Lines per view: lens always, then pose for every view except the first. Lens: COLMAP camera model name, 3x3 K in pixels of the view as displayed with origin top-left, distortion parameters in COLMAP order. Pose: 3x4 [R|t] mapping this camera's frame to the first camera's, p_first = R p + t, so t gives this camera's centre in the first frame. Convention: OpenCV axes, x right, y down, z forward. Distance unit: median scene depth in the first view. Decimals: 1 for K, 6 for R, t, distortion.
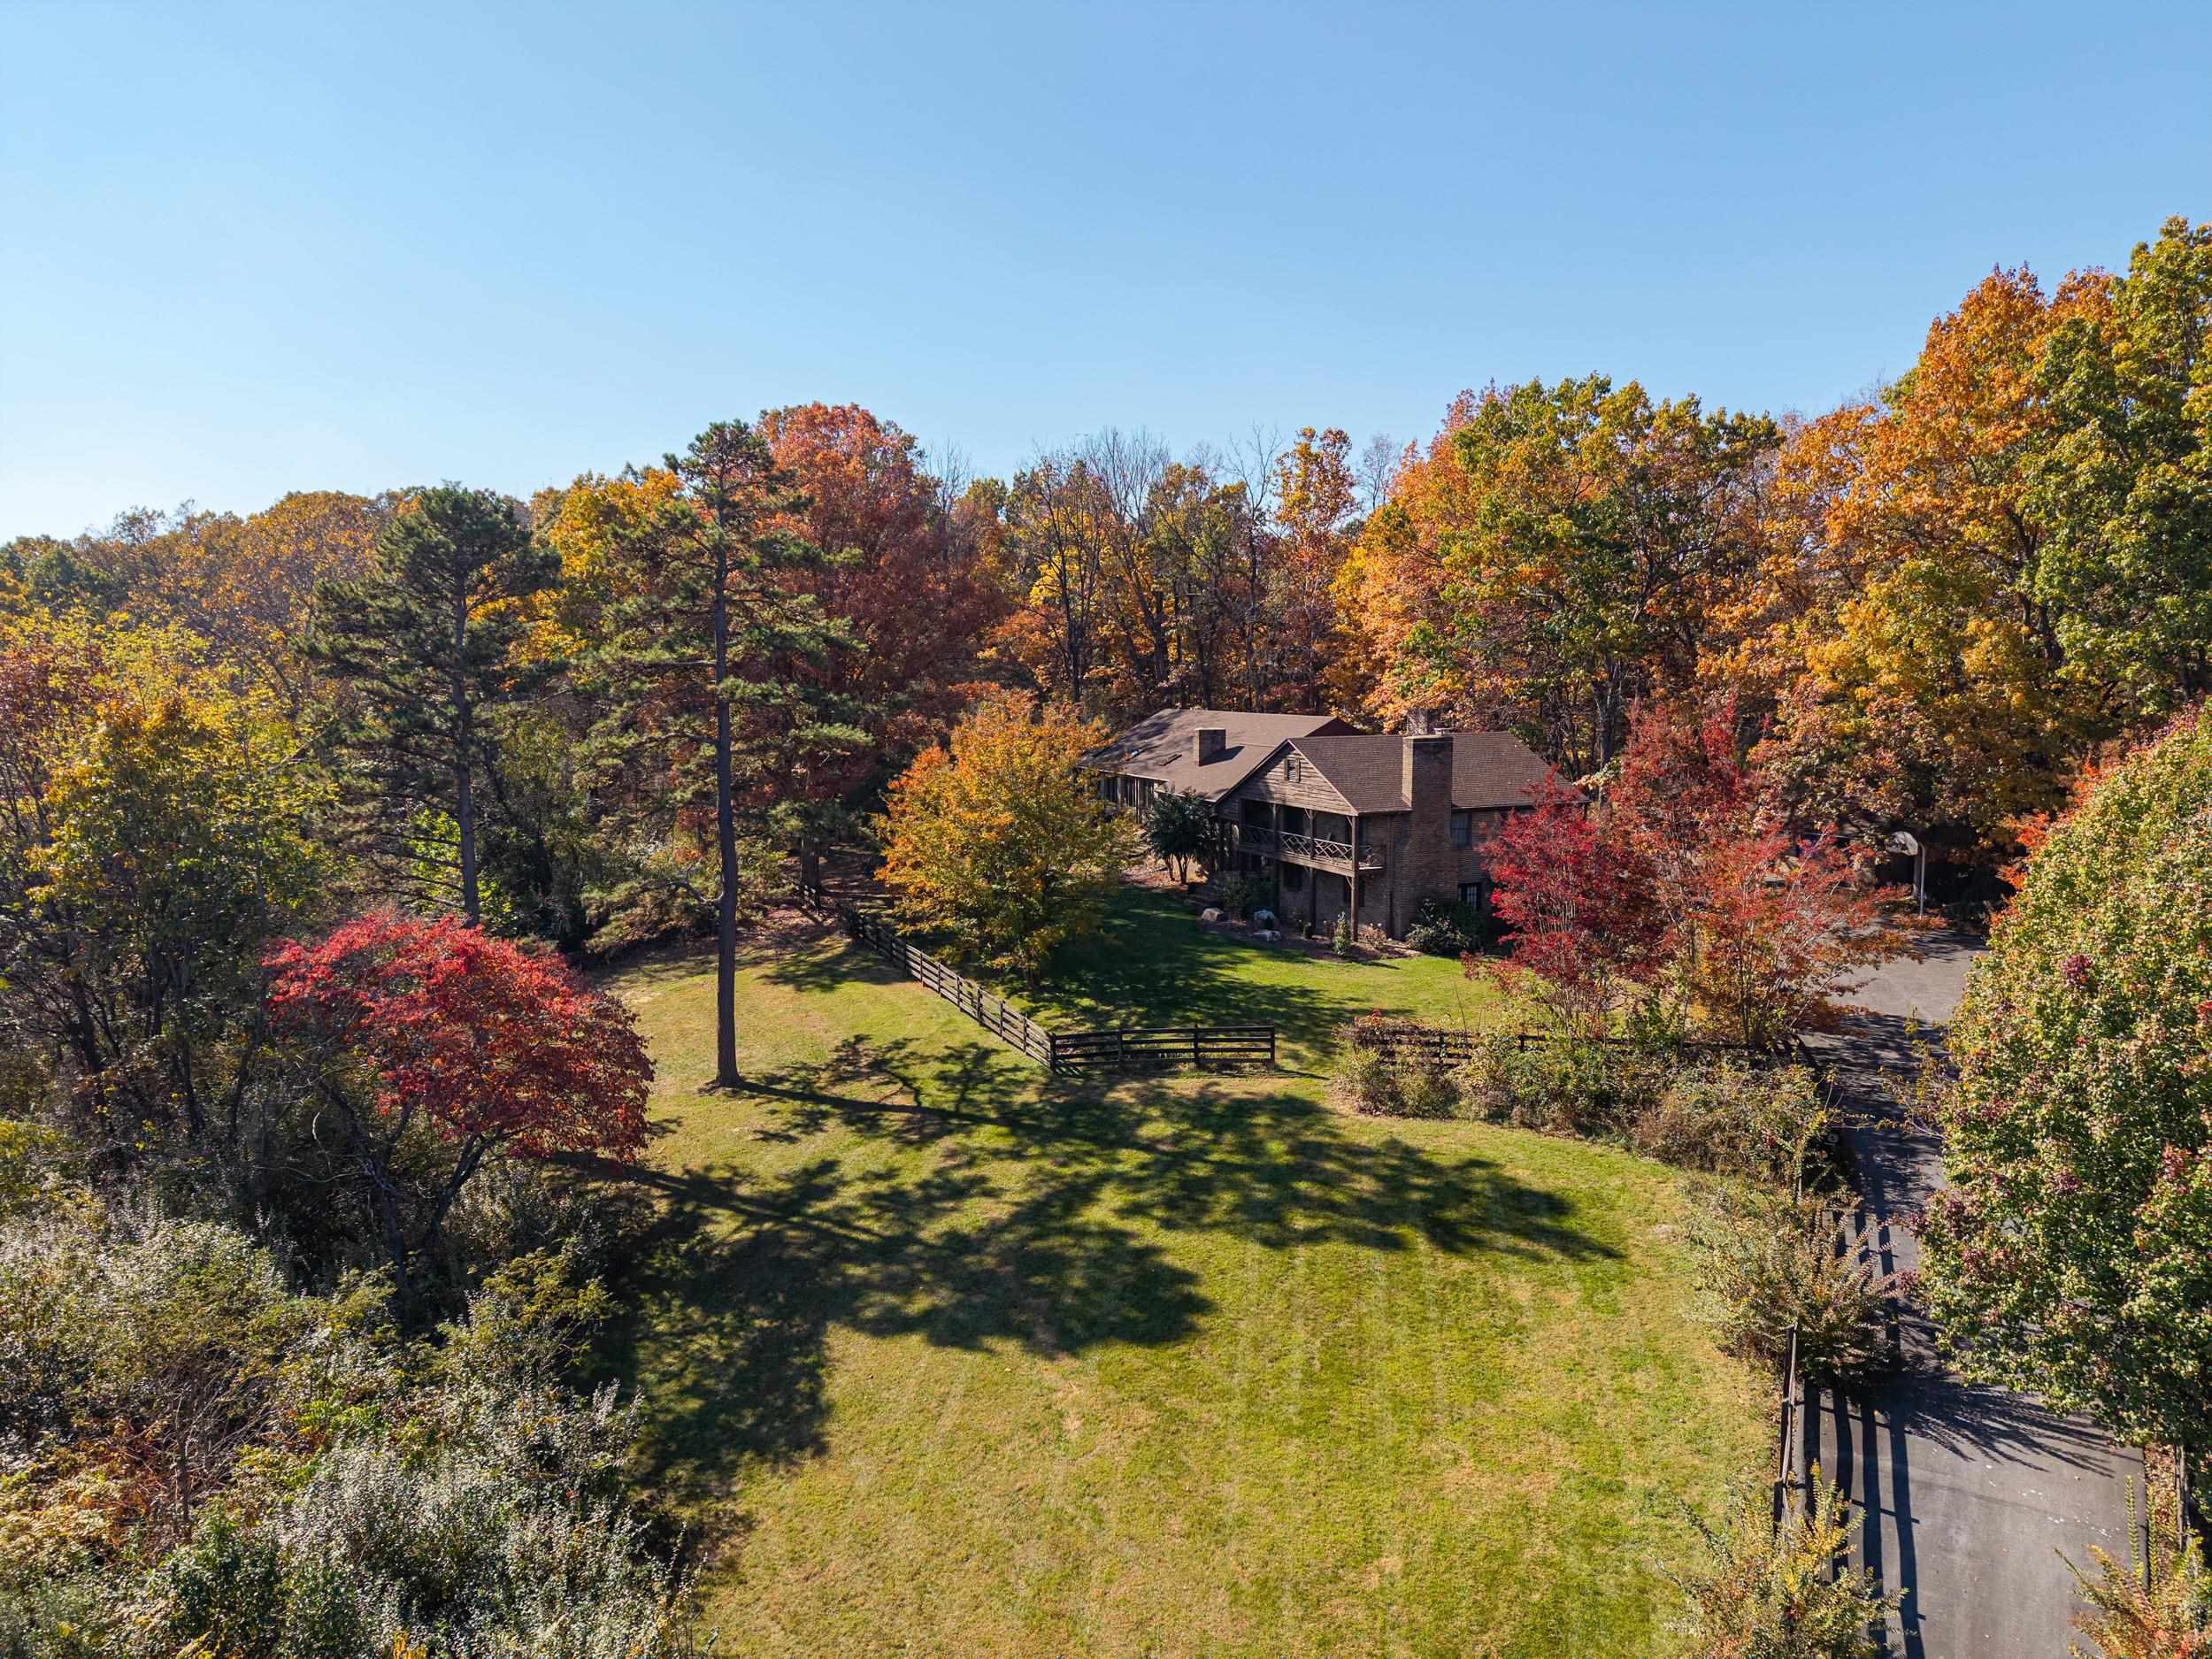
lens RADIAL K [[1497.0, 0, 1112.5], [0, 1497.0, 802.3], [0, 0, 1]] dist [0.020125, -0.015725]
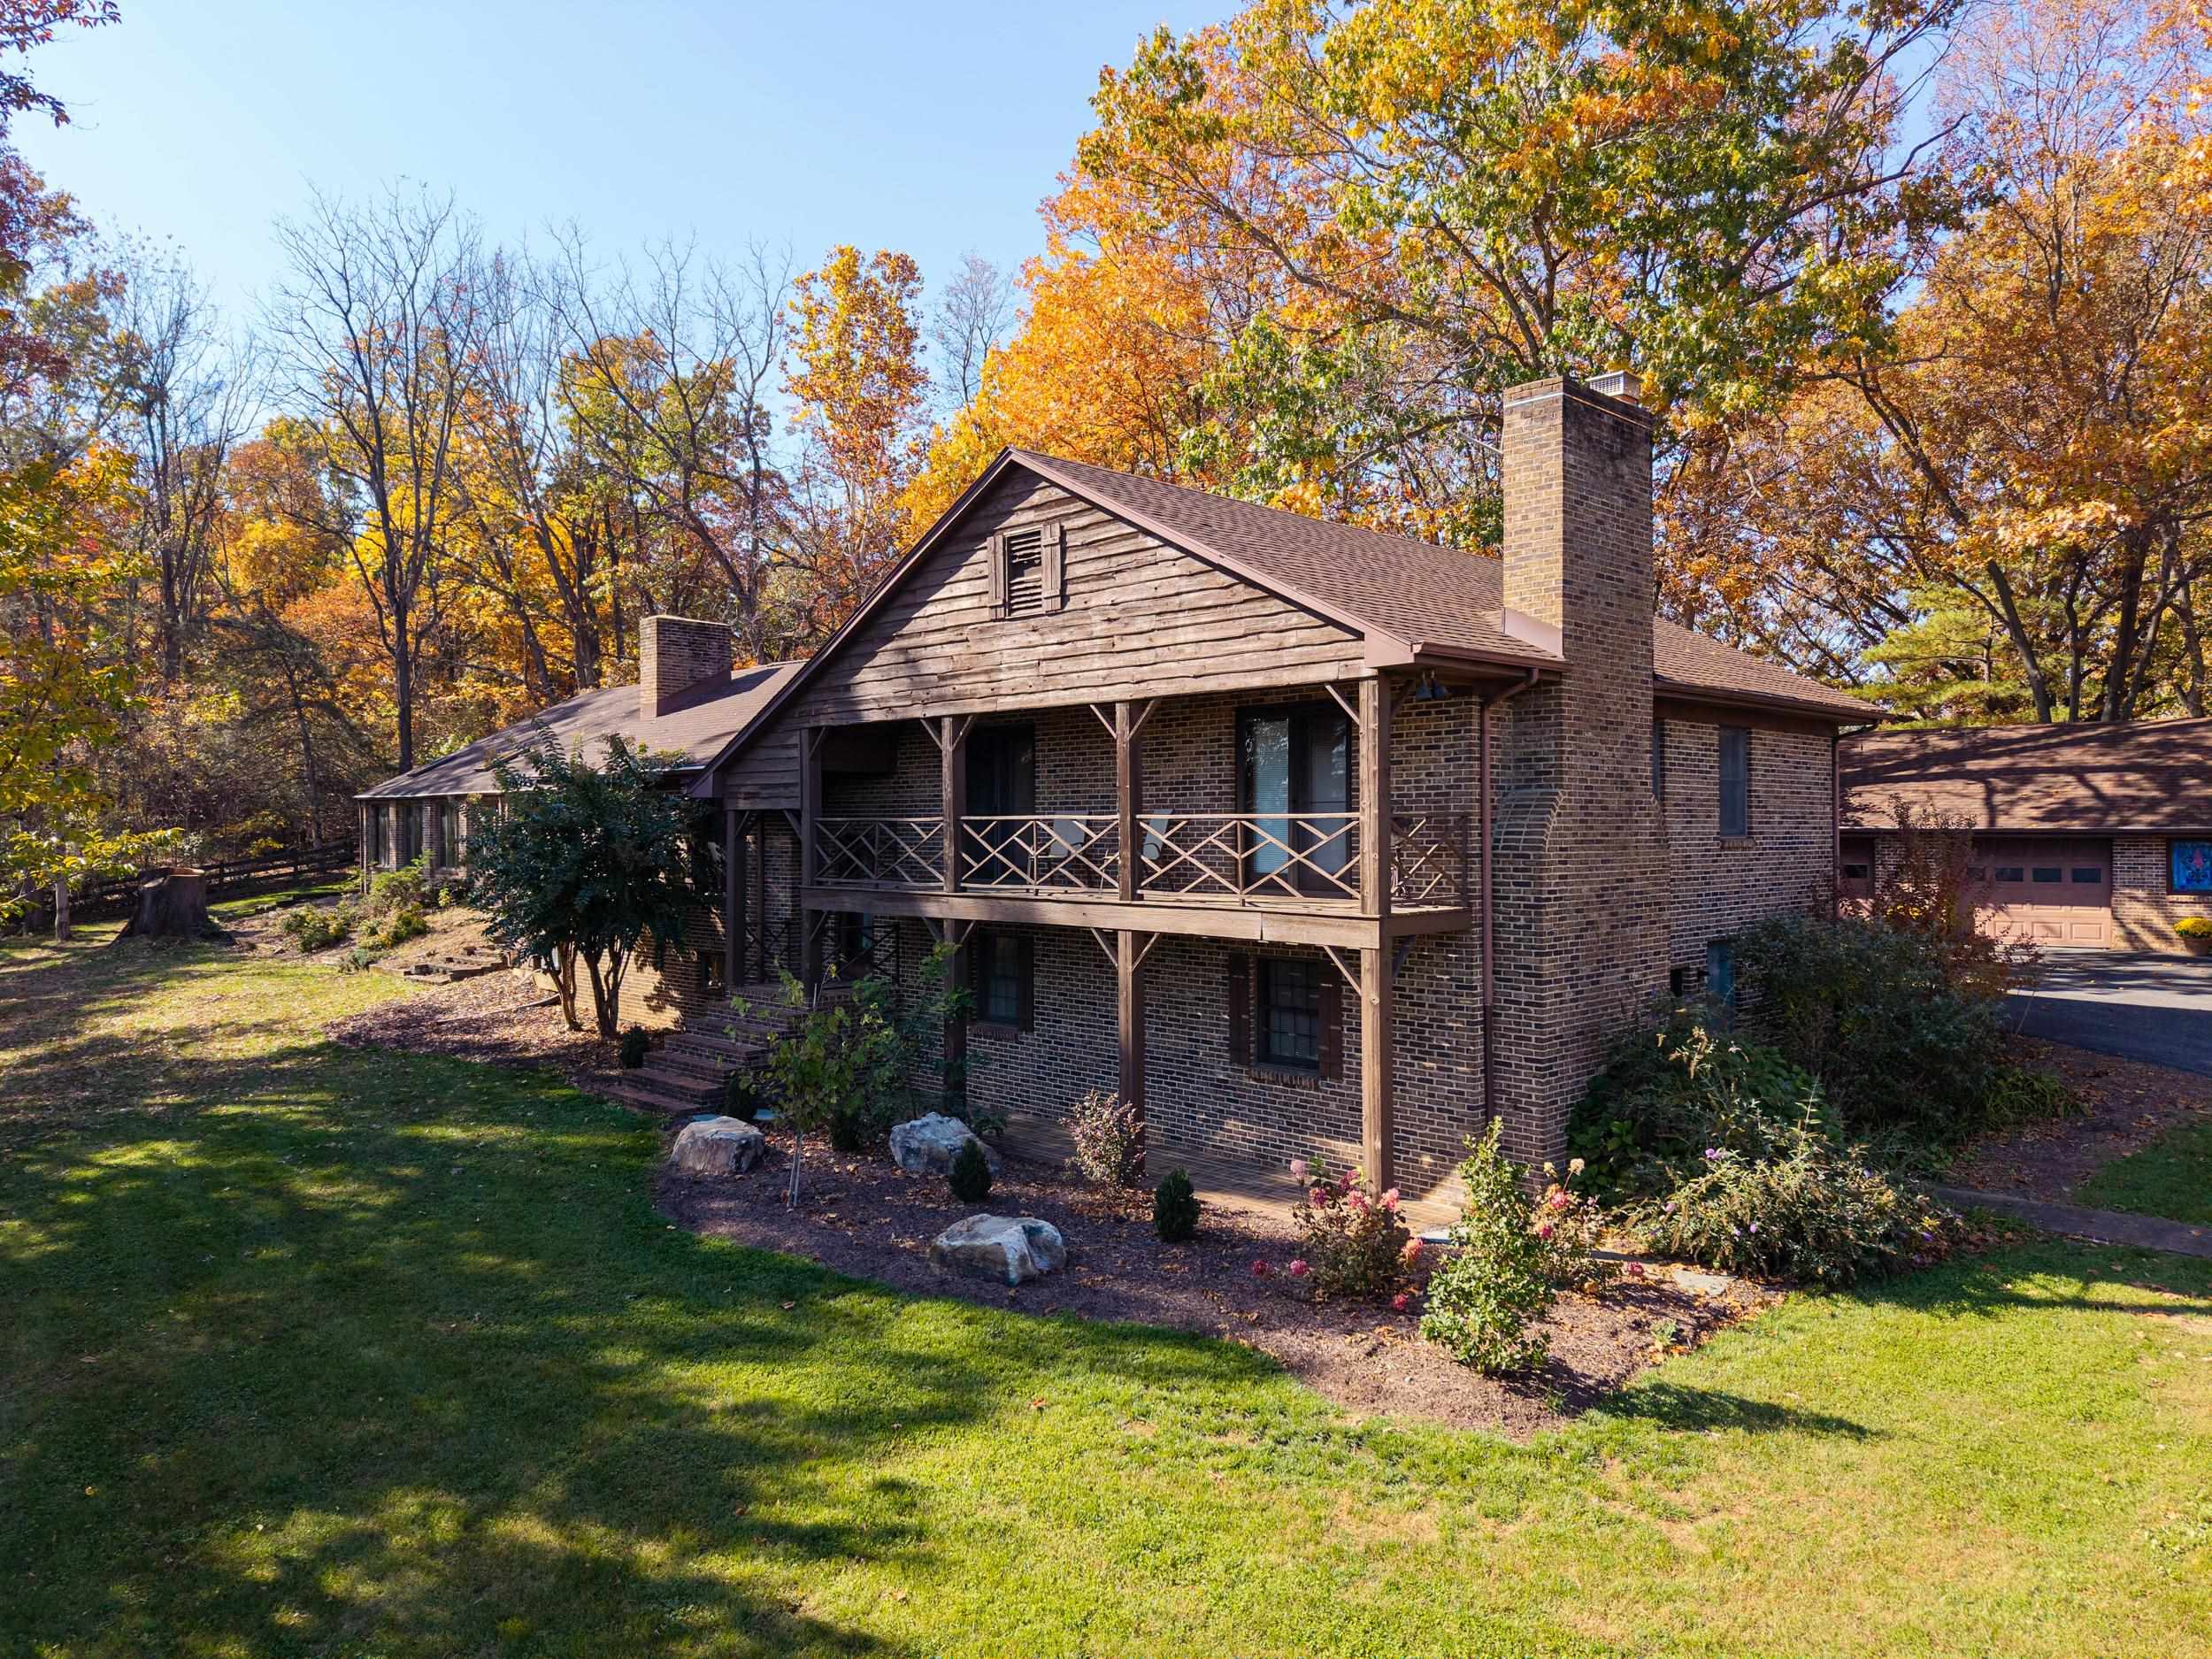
lens RADIAL K [[1497.0, 0, 1112.5], [0, 1497.0, 802.3], [0, 0, 1]] dist [0.020125, -0.015725]
pose [[0.936804, 0.008738, 0.349744, 0.035544], [0.029758, 0.994075, -0.104545, 0.040787], [-0.348586, 0.108346, 0.930994, 0.645243]]
